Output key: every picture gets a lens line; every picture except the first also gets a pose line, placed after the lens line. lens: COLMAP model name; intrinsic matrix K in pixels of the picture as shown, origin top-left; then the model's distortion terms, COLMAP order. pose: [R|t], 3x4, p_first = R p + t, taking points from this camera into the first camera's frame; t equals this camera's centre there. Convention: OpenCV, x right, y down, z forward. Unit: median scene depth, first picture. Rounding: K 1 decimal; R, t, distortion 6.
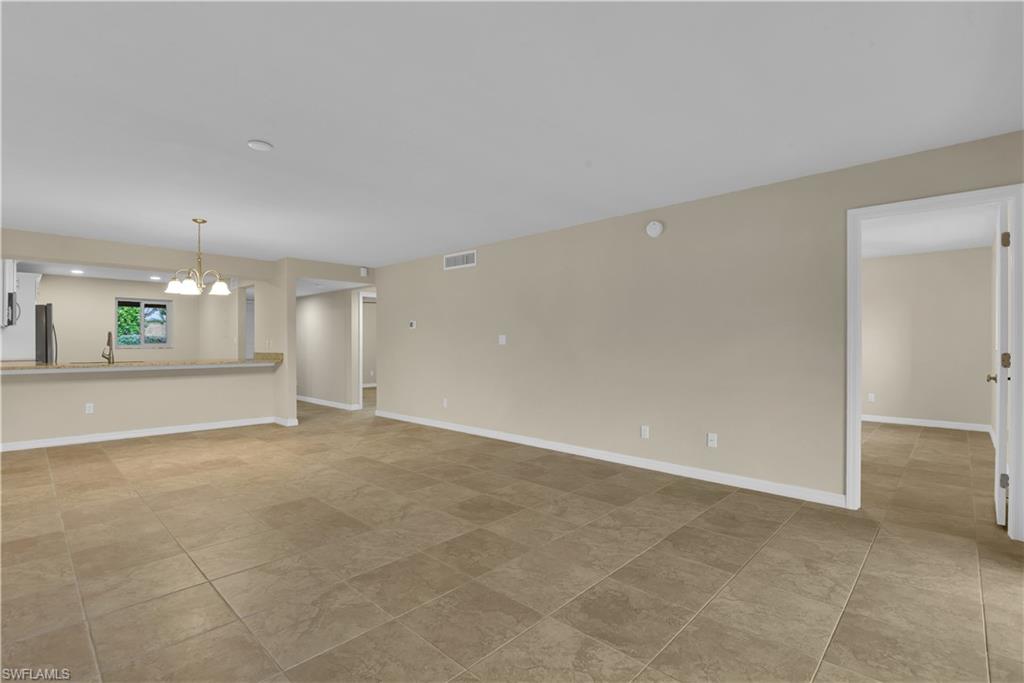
lens RADIAL K [[474.5, 0, 512.0], [0, 474.5, 341.5], [0, 0, 1]] dist [0.007904, -0.010402]
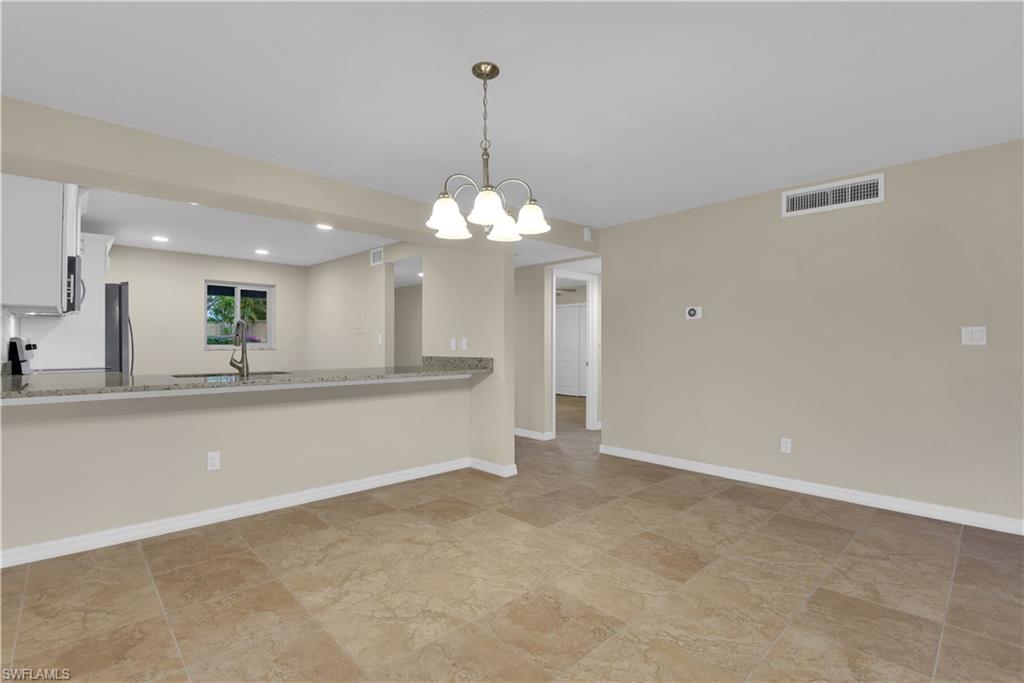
lens RADIAL K [[467.7, 0, 514.4], [0, 467.7, 342.0], [0, 0, 1]] dist [0.018009, -0.020554]
pose [[0.999139, 0.001122, -0.041480, -0.476600], [-0.001237, 0.999995, -0.002747, 0.005166], [0.041476, 0.002796, 0.999136, 0.432379]]
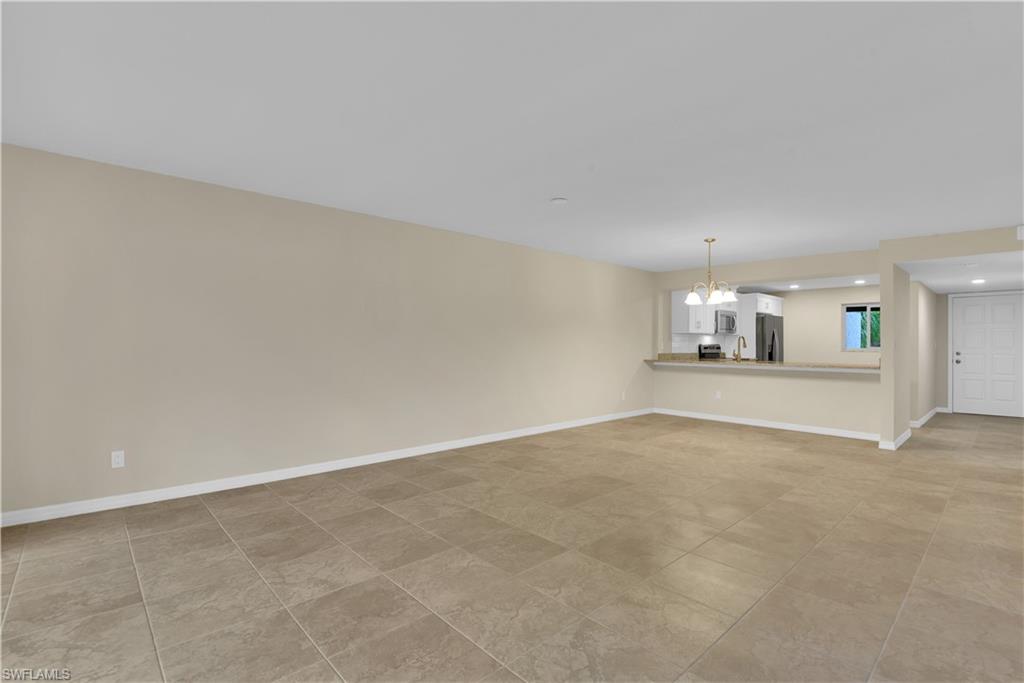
lens RADIAL K [[467.7, 0, 514.4], [0, 467.7, 342.0], [0, 0, 1]] dist [0.018009, -0.020554]
pose [[-0.065548, -0.005587, -0.997834, 0.408557], [-0.002709, 0.999982, -0.005421, 0.002254], [0.997846, 0.002347, -0.065561, 0.468931]]
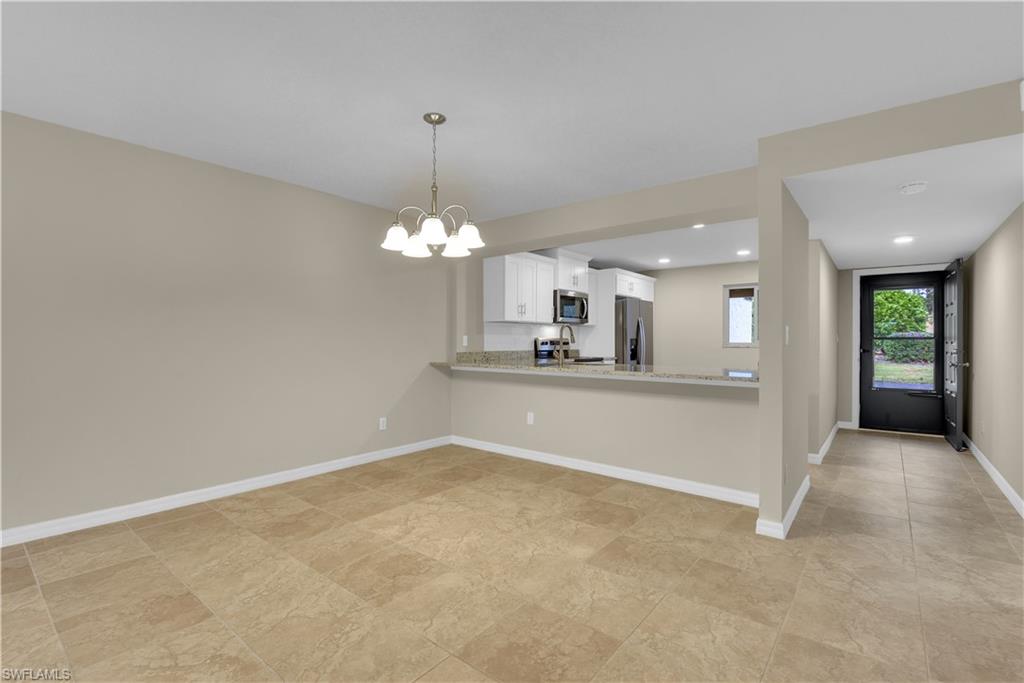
lens RADIAL K [[467.7, 0, 514.4], [0, 467.7, 342.0], [0, 0, 1]] dist [0.018009, -0.020554]
pose [[0.086073, 0.002096, -0.996287, -0.076568], [-0.000178, 0.999998, 0.002088, 0.005620], [0.996289, -0.000002, 0.086073, 0.818299]]
